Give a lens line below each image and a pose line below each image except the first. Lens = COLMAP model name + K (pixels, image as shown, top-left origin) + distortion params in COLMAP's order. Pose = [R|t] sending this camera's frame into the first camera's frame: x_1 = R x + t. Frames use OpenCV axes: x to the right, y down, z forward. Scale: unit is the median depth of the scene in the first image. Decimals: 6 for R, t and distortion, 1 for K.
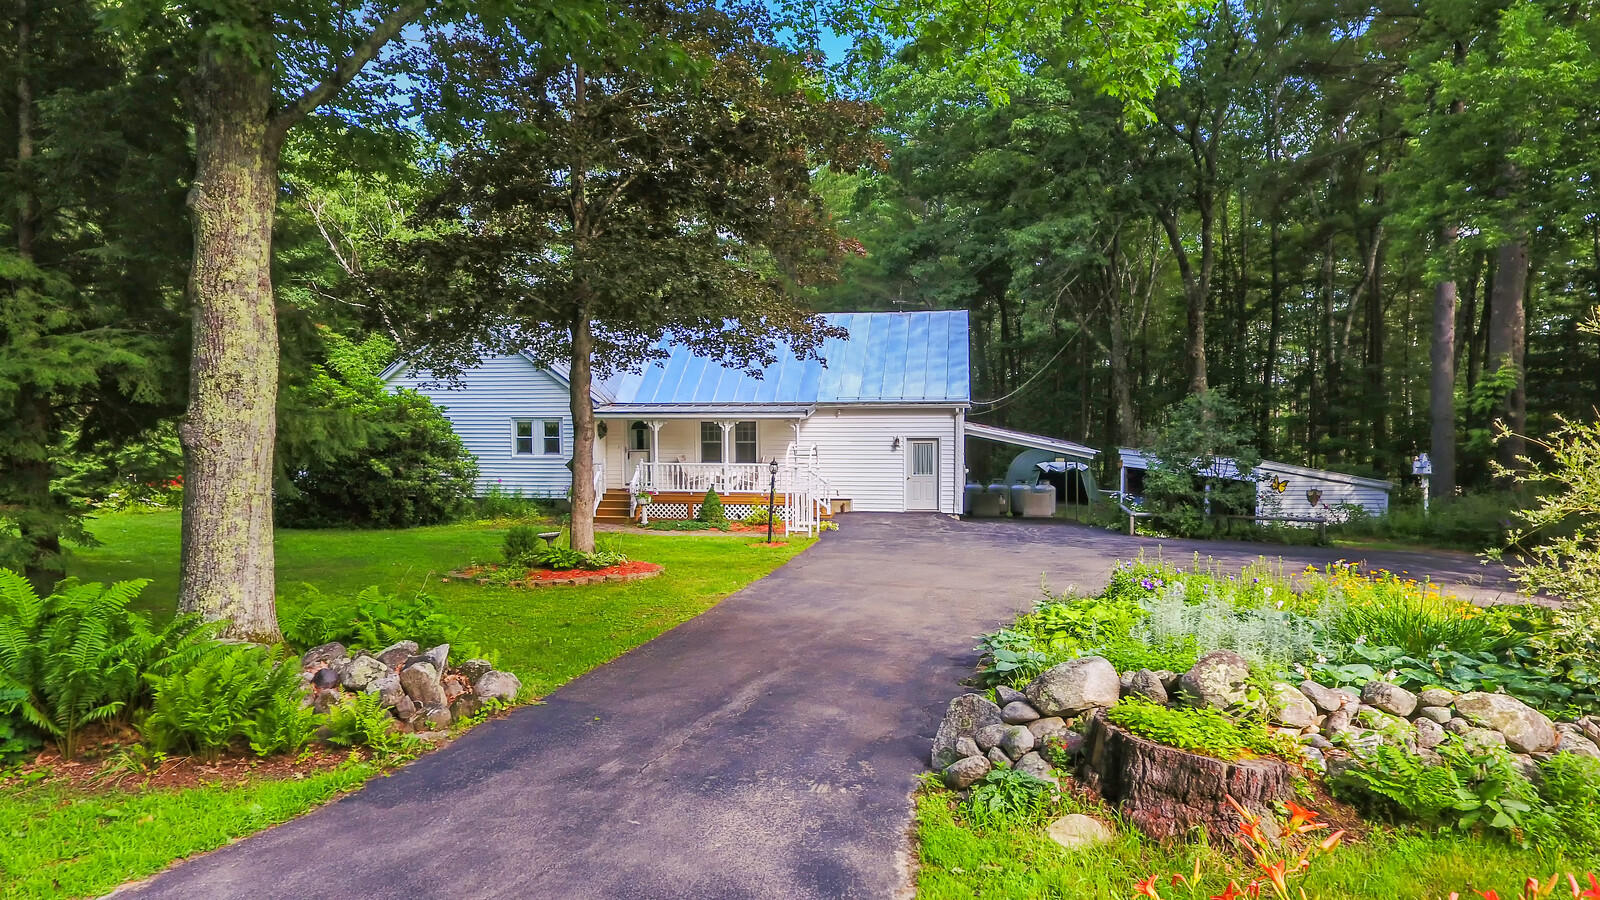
lens RADIAL K [[937.3, 0, 786.6], [0, 937.3, 456.6], [0, 0, 1]] dist [-0.002269, 0.000210]
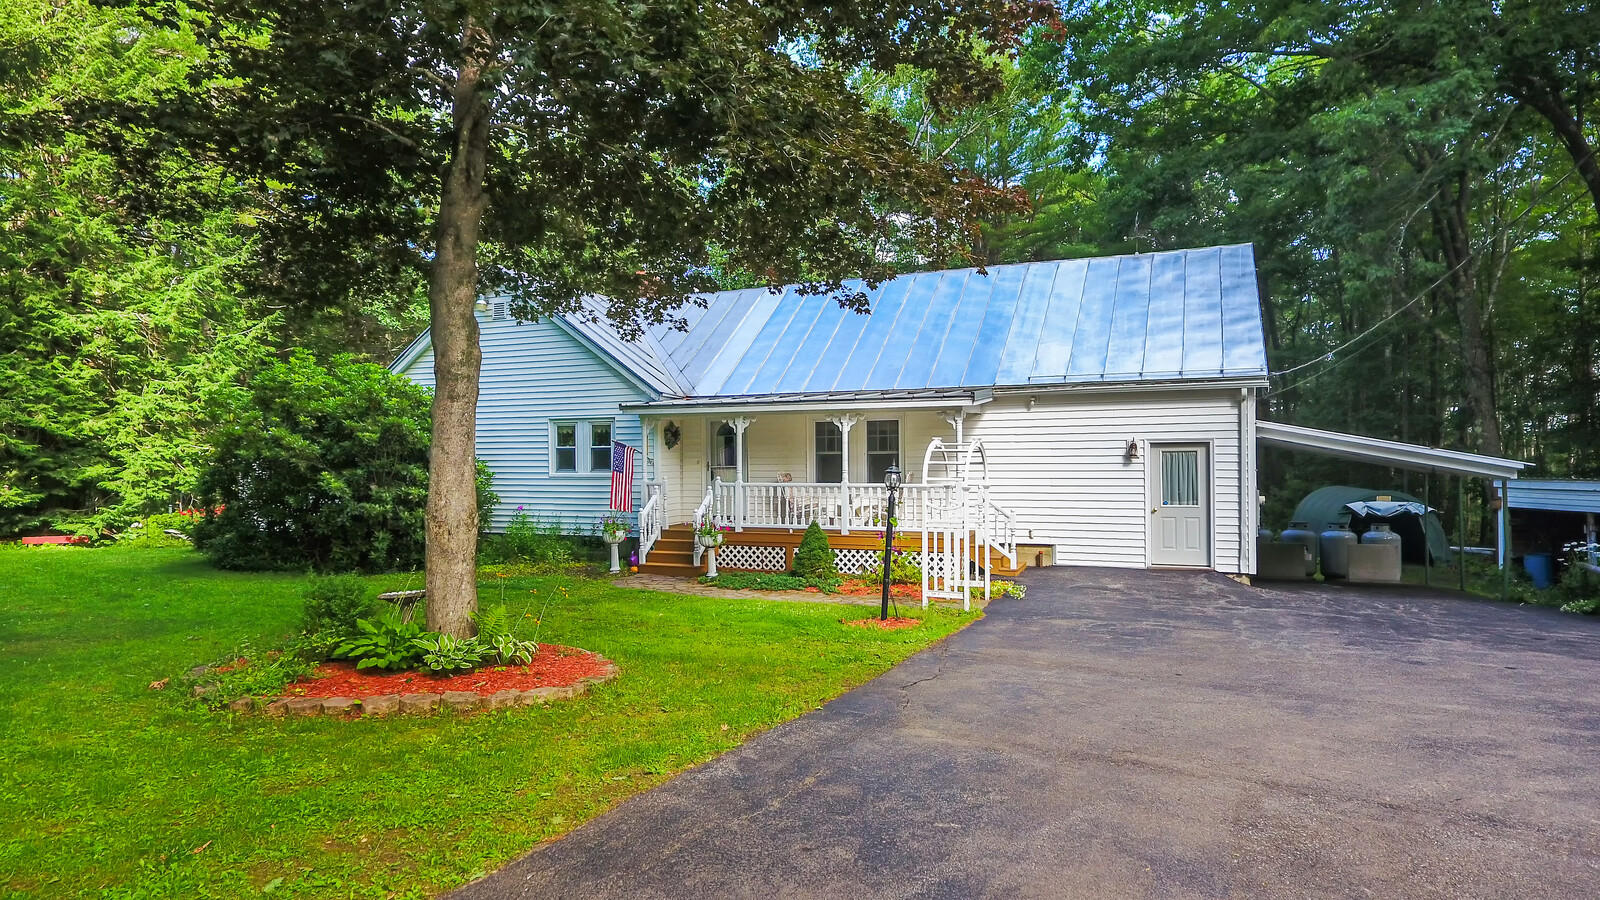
lens RADIAL K [[937.3, 0, 786.6], [0, 937.3, 456.6], [0, 0, 1]] dist [-0.002269, 0.000210]
pose [[0.973021, -0.002696, -0.230702, 0.041772], [-0.010234, 0.998443, -0.054832, 0.023785], [0.230491, 0.055714, 0.971478, 0.378446]]
